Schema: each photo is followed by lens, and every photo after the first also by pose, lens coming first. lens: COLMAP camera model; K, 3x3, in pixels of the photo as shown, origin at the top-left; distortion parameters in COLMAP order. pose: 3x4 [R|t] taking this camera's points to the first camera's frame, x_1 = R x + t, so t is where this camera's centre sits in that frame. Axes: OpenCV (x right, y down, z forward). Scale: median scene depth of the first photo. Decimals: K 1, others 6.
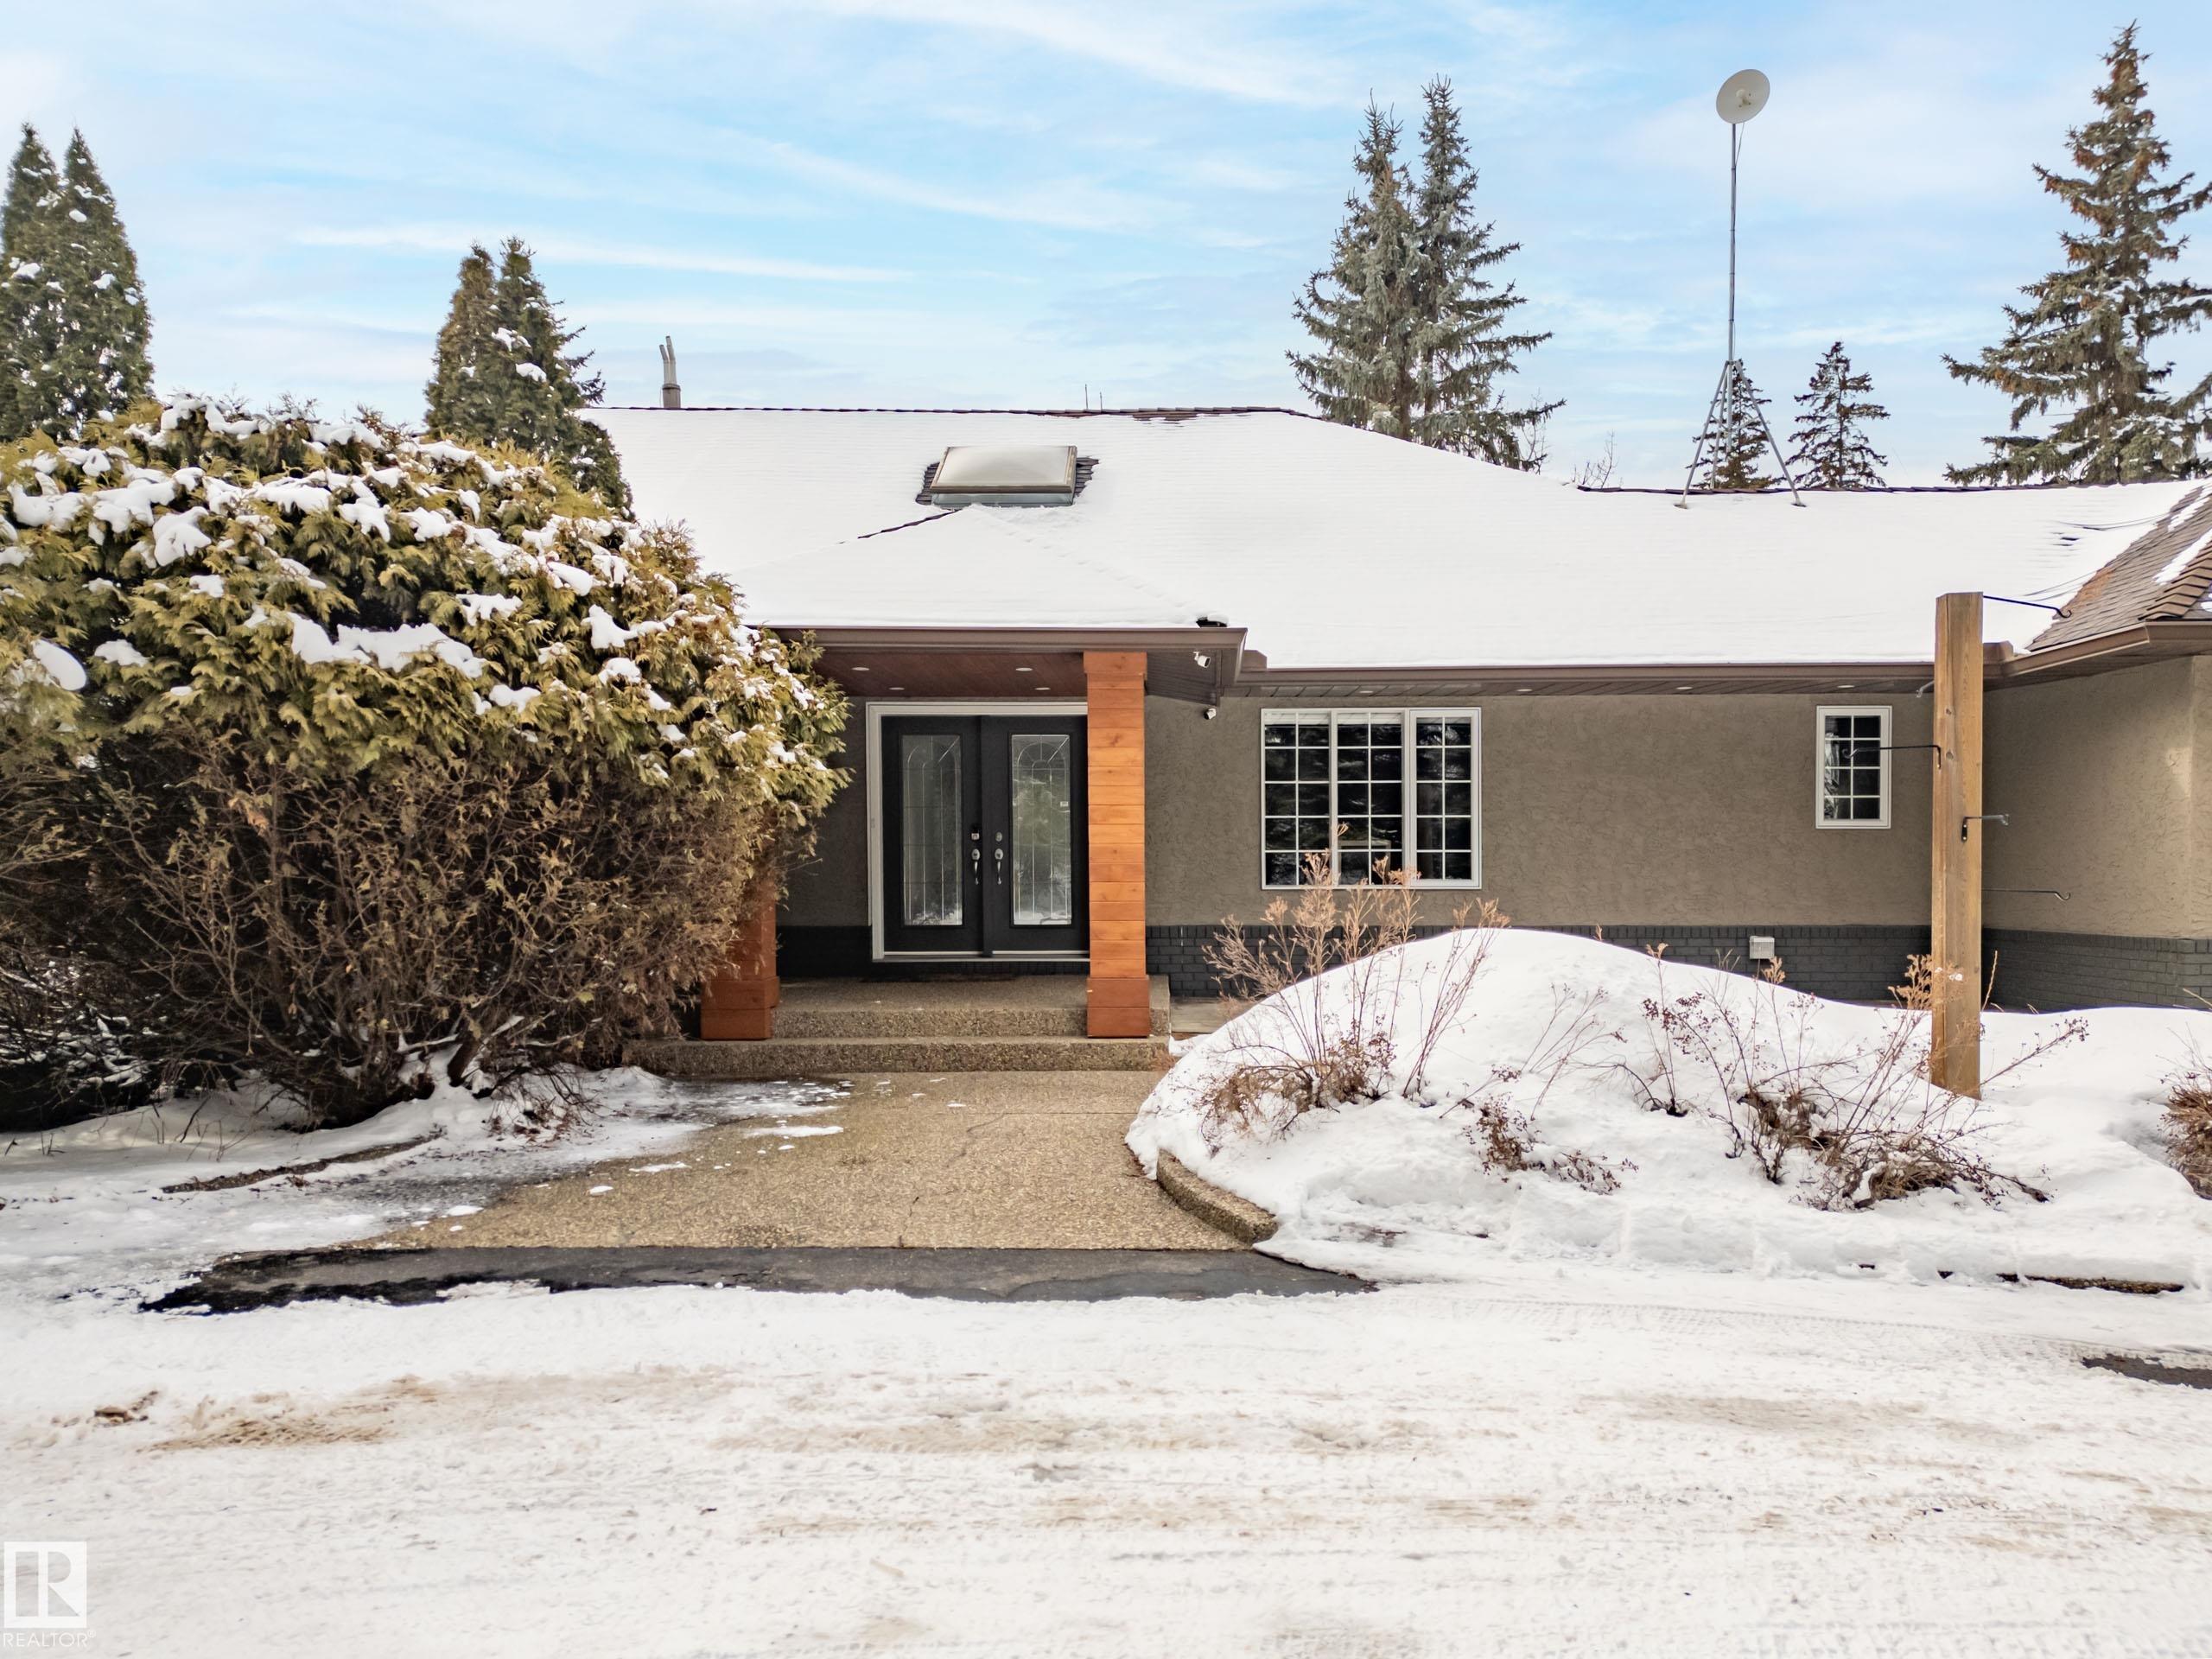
lens RADIAL K [[1605.2, 0, 1139.8], [0, 1605.2, 897.5], [0, 0, 1]] dist [0.074800, -0.052829]
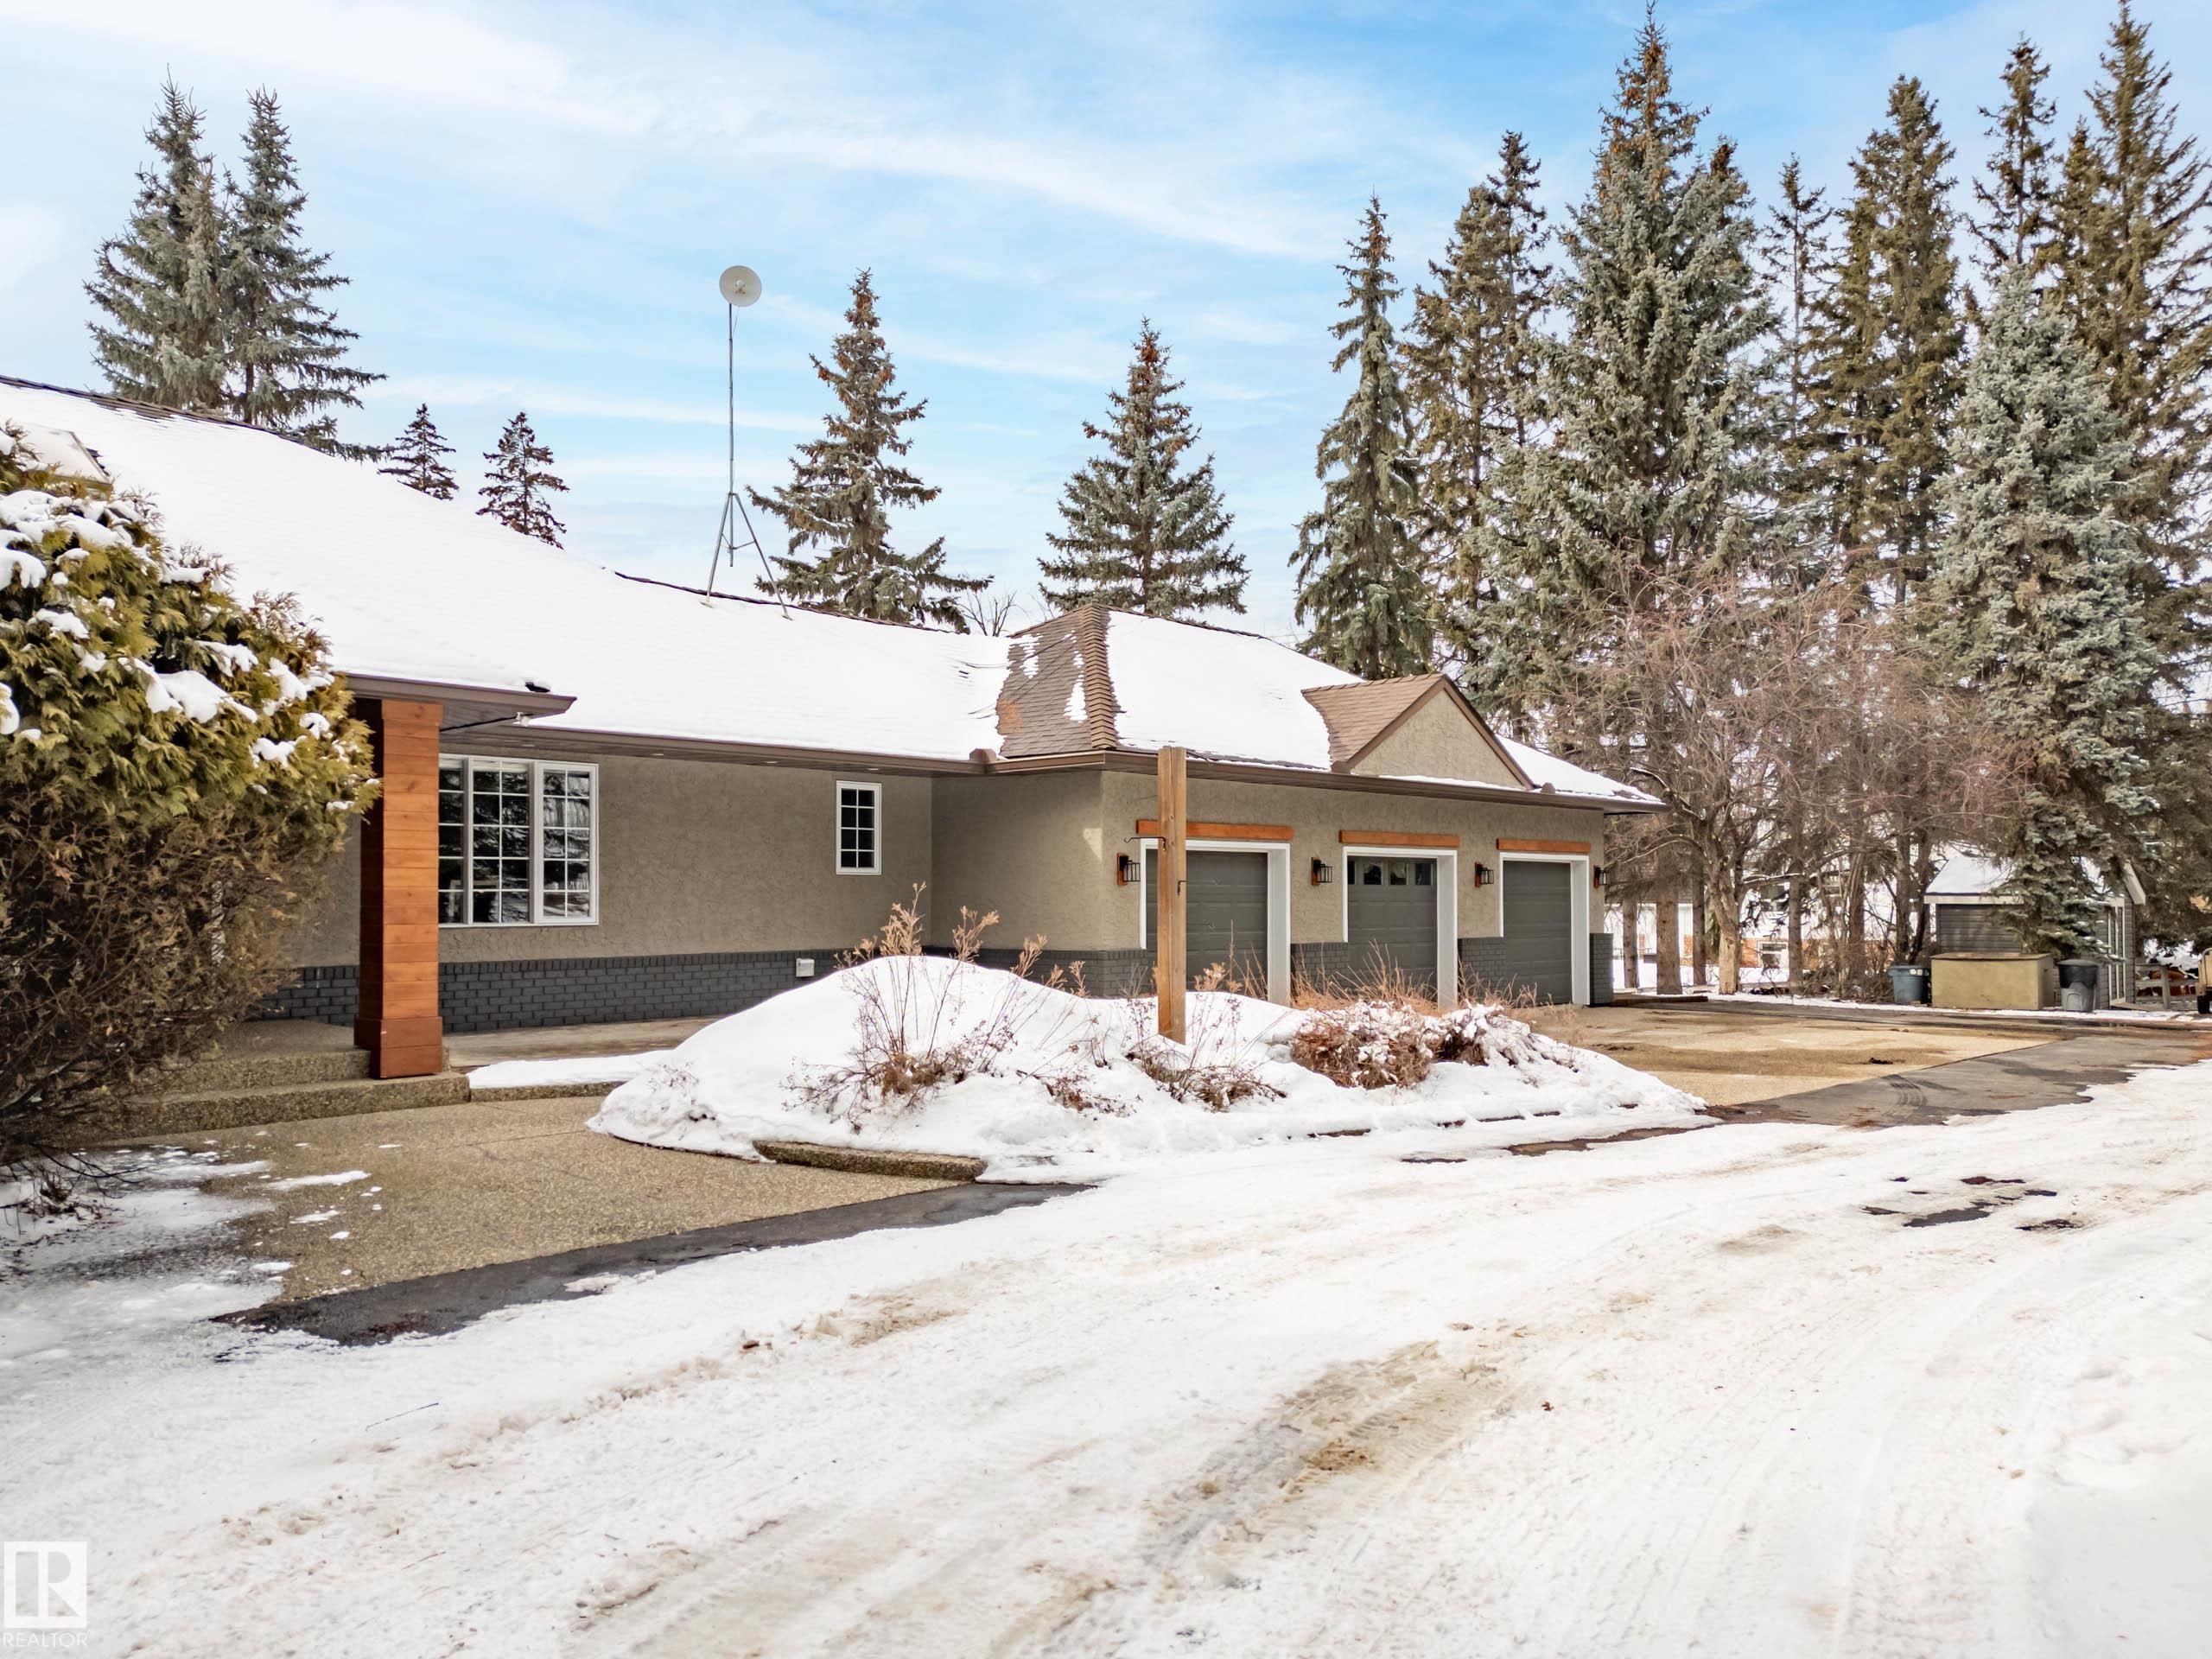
lens RADIAL K [[1605.2, 0, 1106.9], [0, 1605.2, 837.0], [0, 0, 1]] dist [0.074800, -0.052829]
pose [[0.682055, 0.028372, 0.730750, -0.212790], [0.010754, 0.998750, -0.048814, -0.004262], [-0.731222, 0.041152, 0.680897, -0.018021]]
